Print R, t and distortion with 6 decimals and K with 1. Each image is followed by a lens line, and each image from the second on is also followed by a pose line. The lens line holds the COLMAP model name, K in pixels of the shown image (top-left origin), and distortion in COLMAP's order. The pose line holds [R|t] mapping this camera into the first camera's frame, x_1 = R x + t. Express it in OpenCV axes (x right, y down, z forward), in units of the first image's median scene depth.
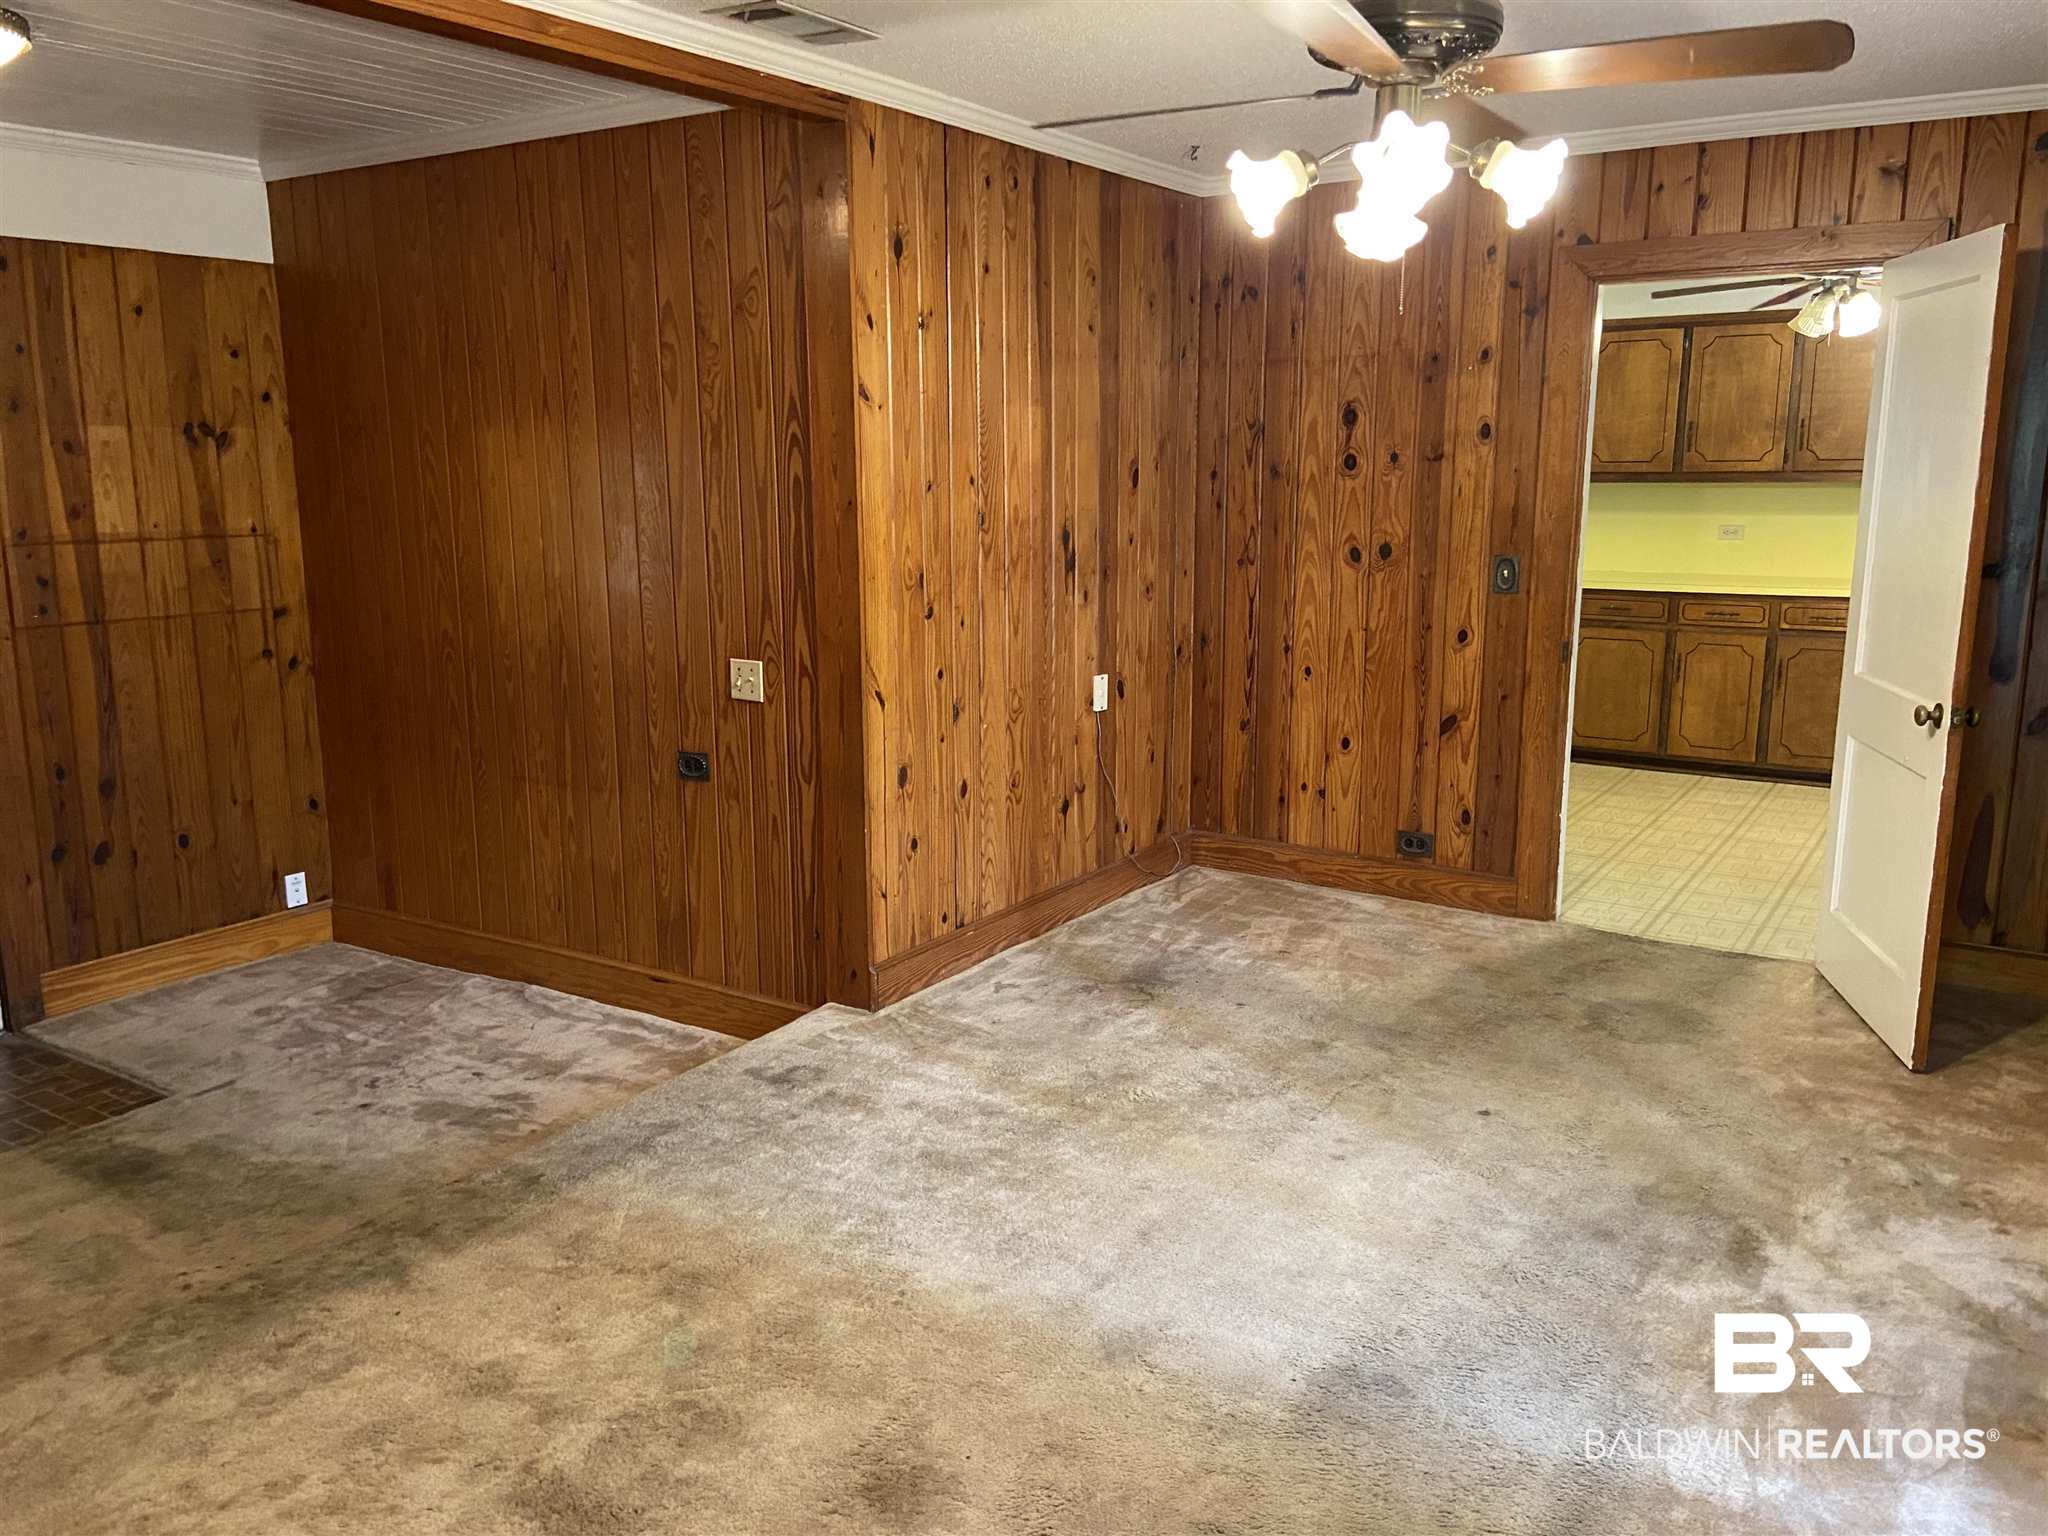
lens RADIAL K [[1558.5, 0, 1044.4], [0, 1558.5, 759.2], [0, 0, 1]] dist [0.122526, -0.163134]
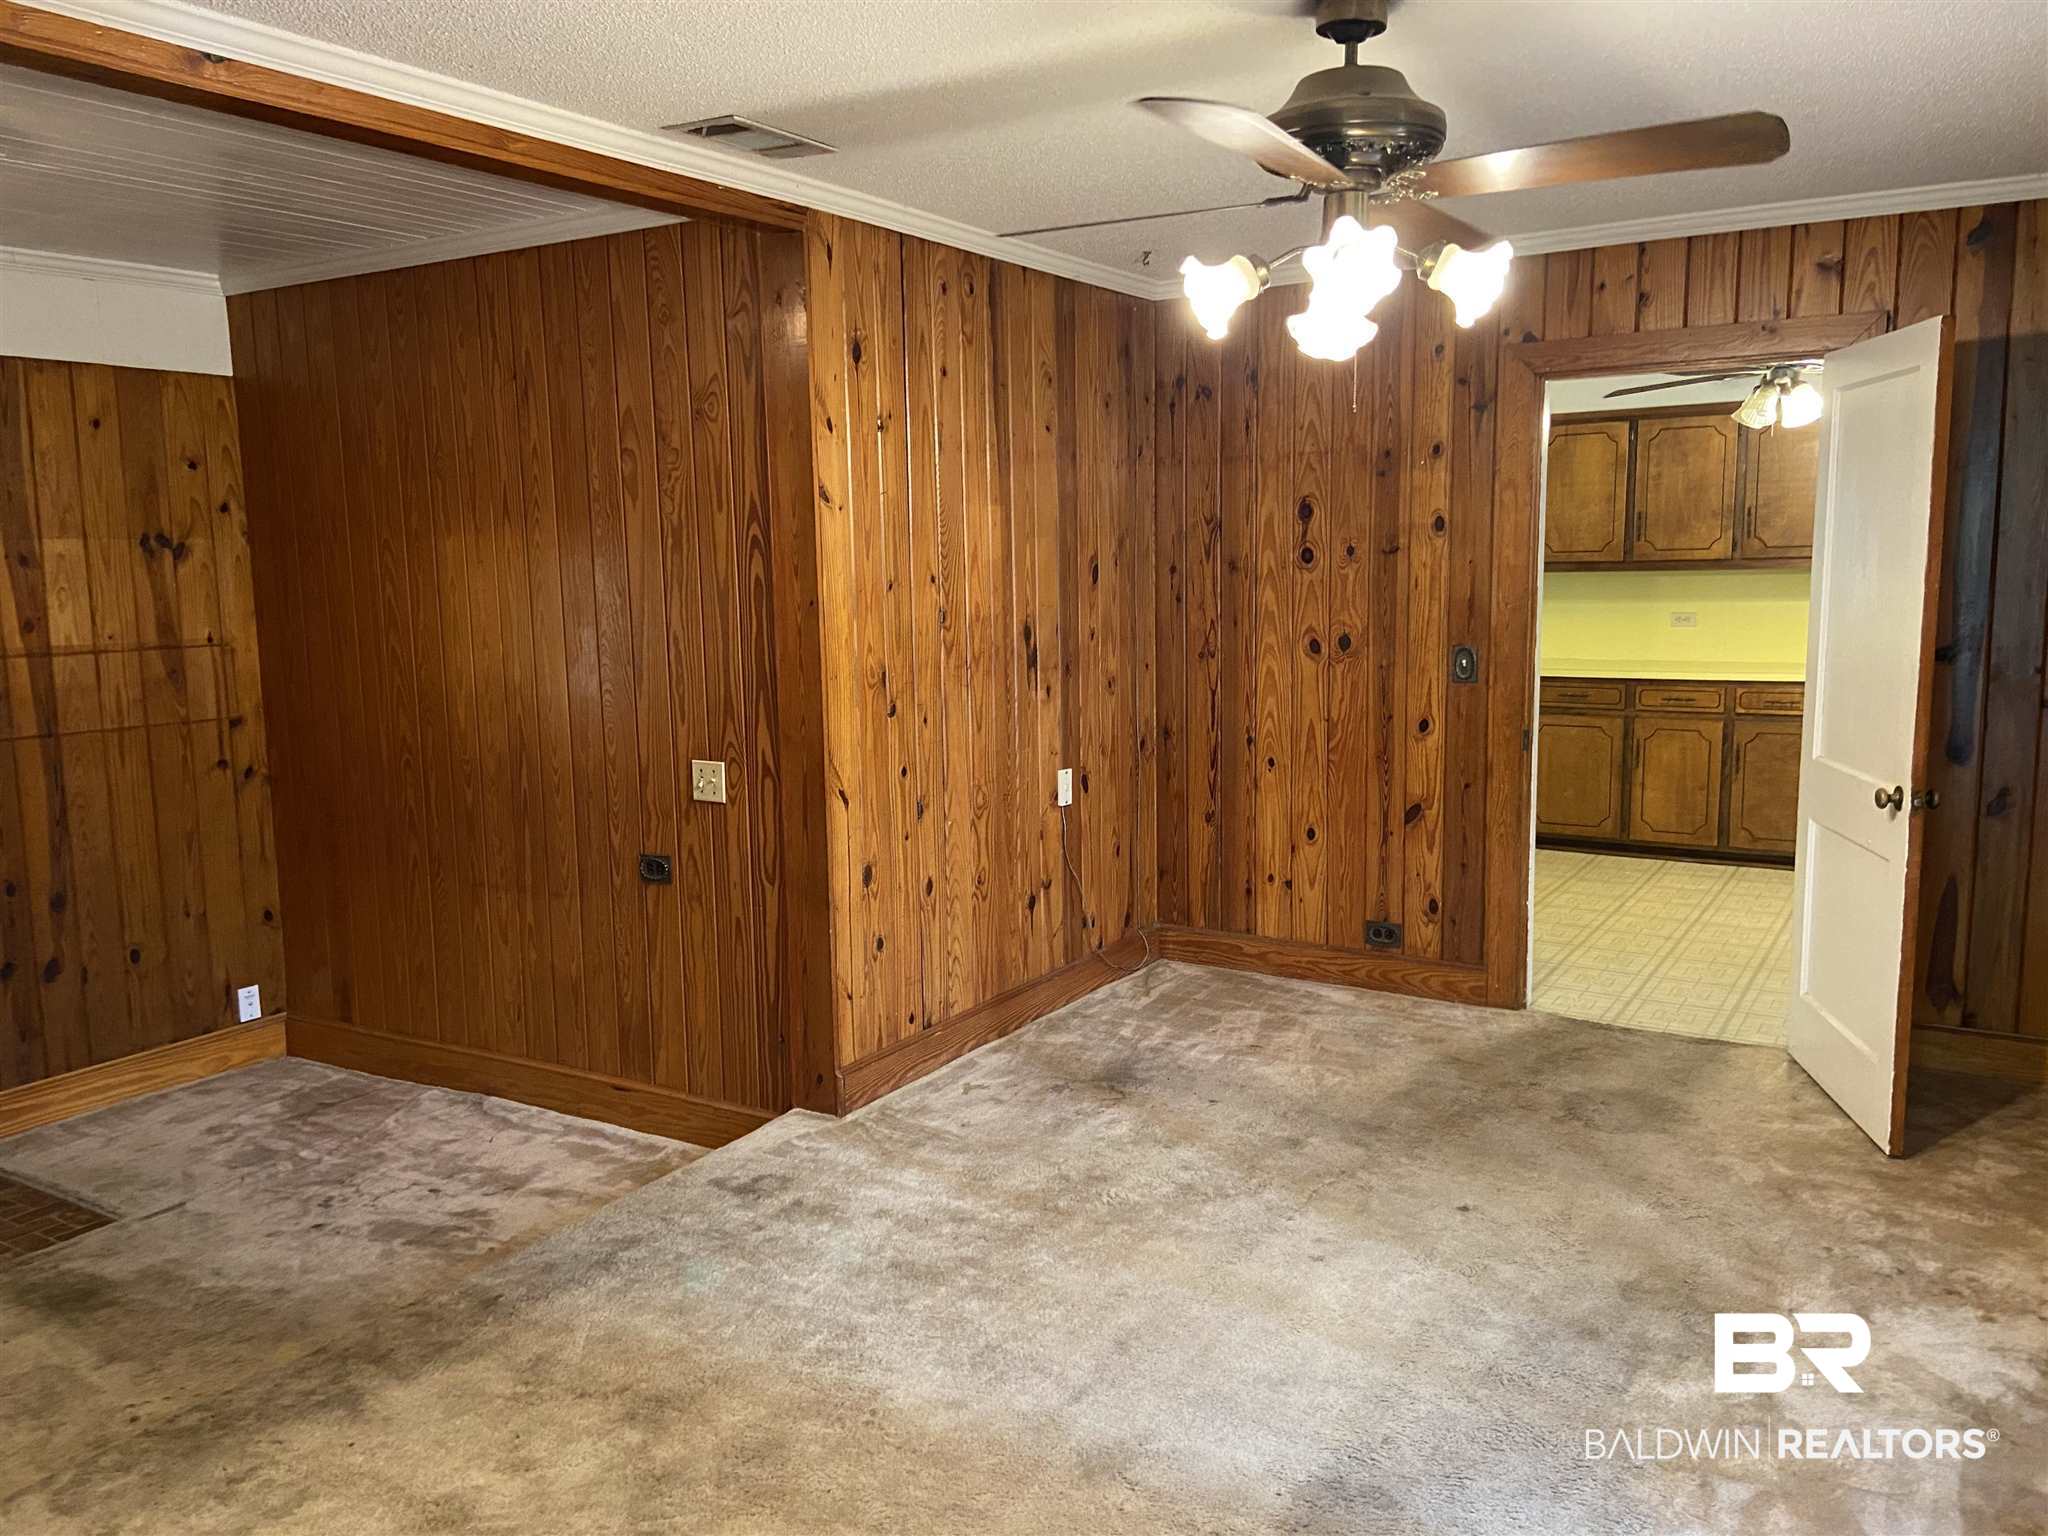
lens RADIAL K [[1557.7, 0, 1035.3], [0, 1557.7, 769.6], [0, 0, 1]] dist [0.121688, -0.163773]
pose [[0.999681, -0.017633, 0.018062, -0.000924], [0.018564, 0.998435, -0.052755, -0.001875], [-0.017104, 0.053073, 0.998444, 0.004411]]
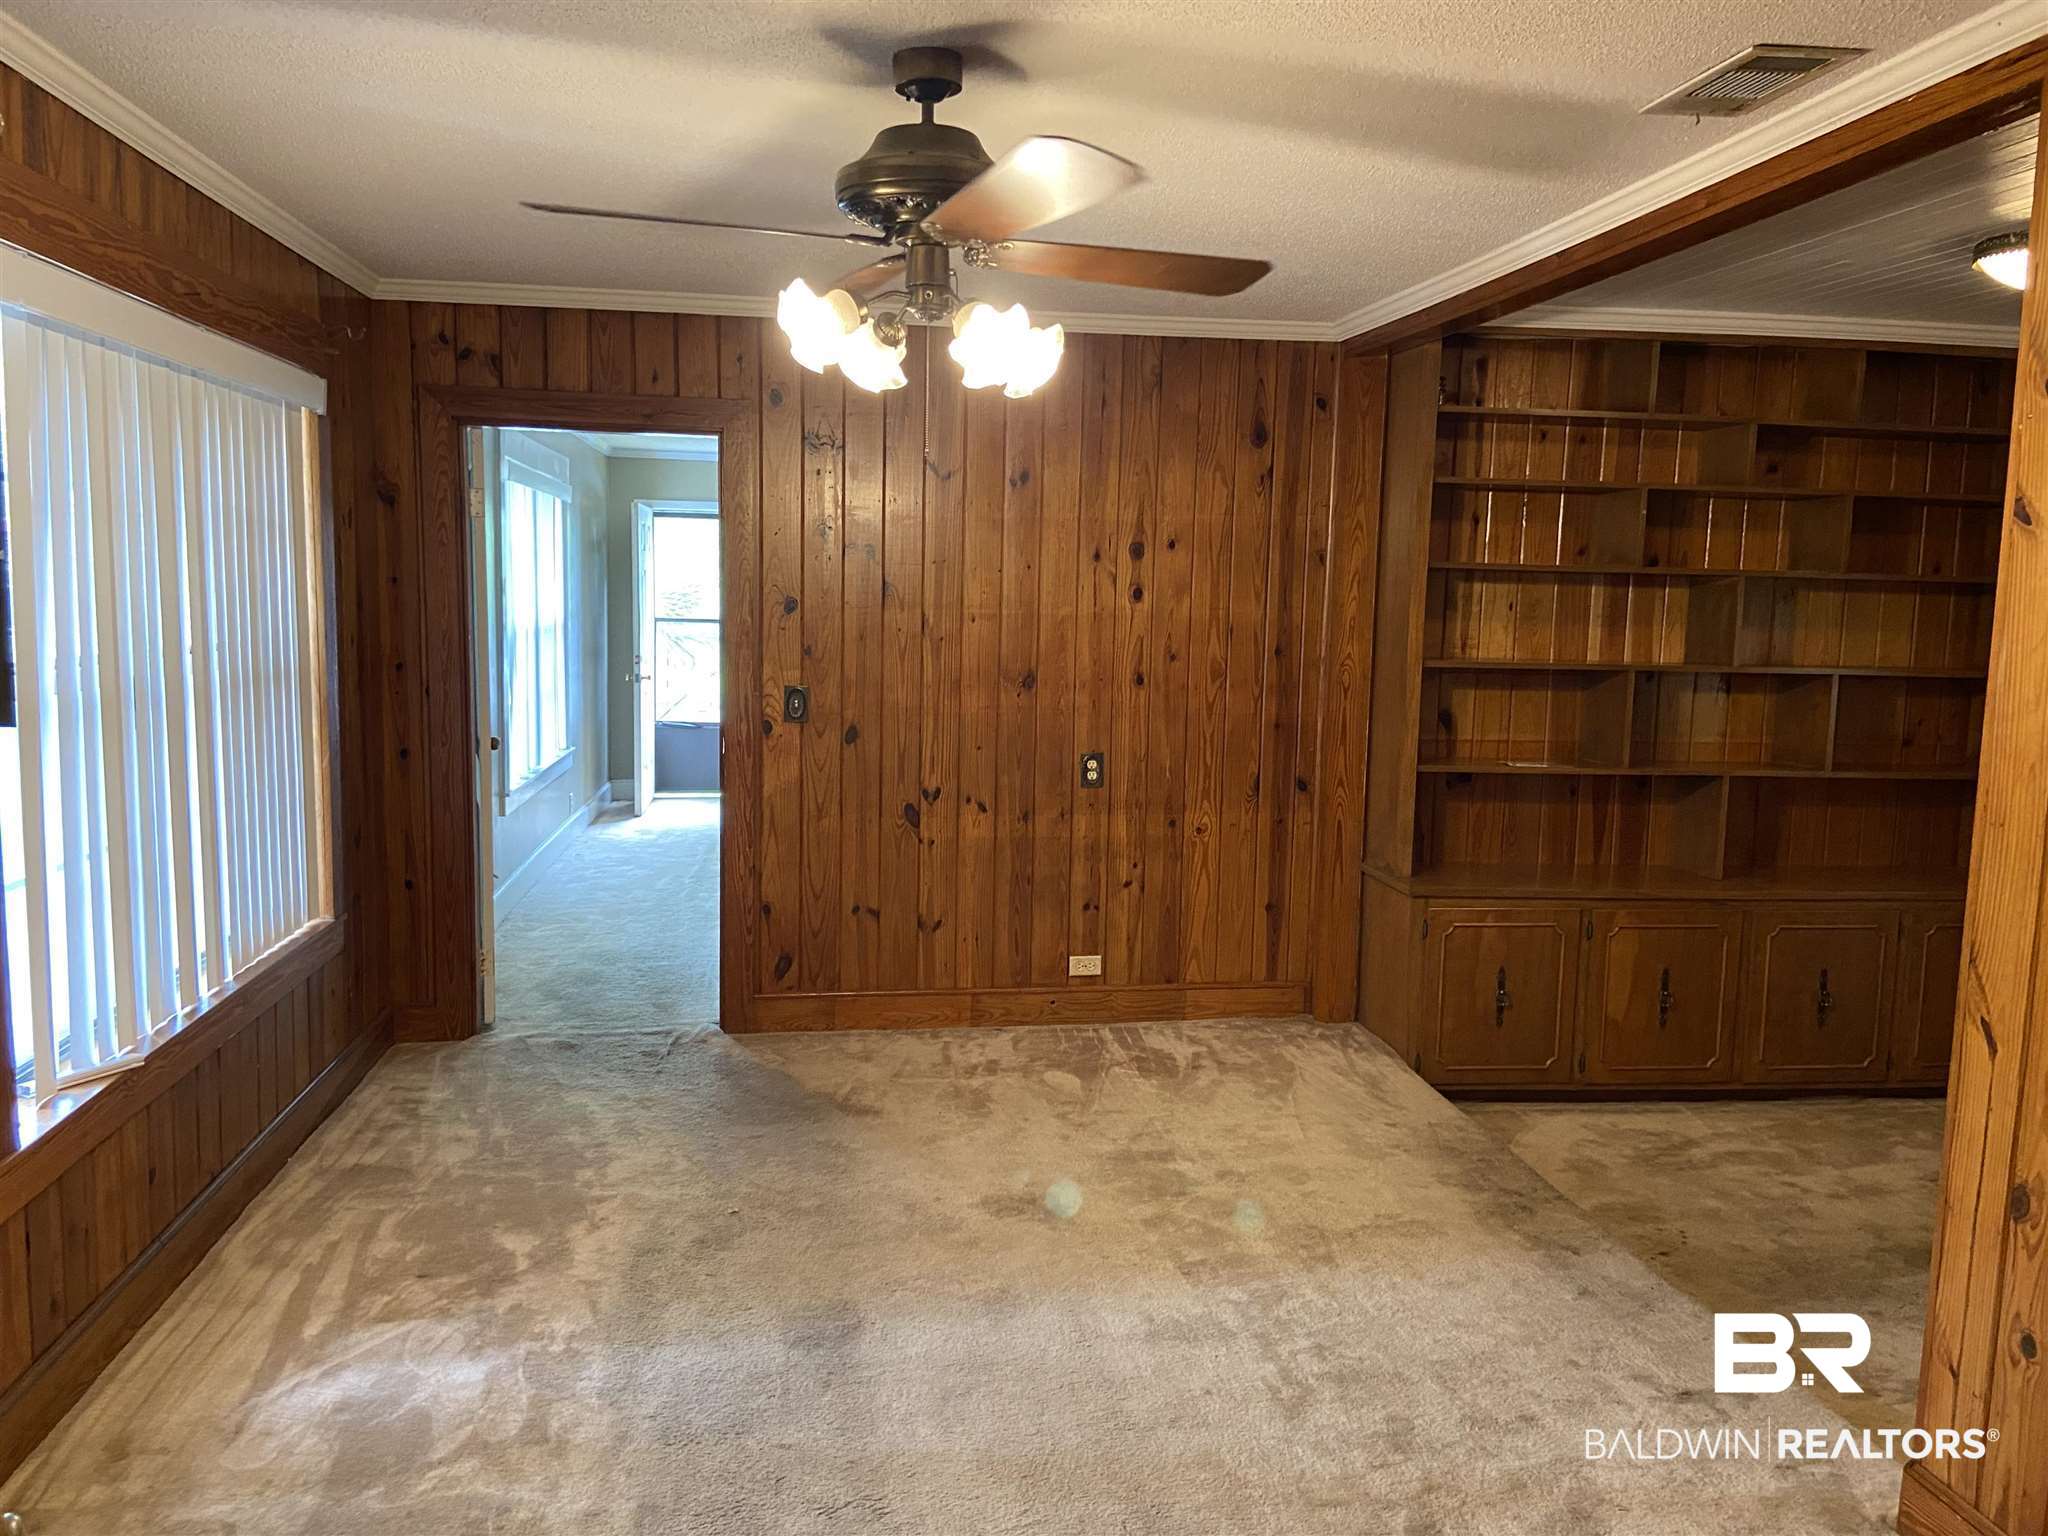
lens RADIAL K [[1556.6, 0, 1024.0], [0, 1556.6, 768.0], [0, 0, 1]] dist [0.113053, -0.154608]
pose [[-0.756475, 0.061156, -0.651158, 0.557058], [-0.150691, 0.952533, 0.264523, -0.242192], [0.636426, 0.298229, -0.711352, 1.208981]]
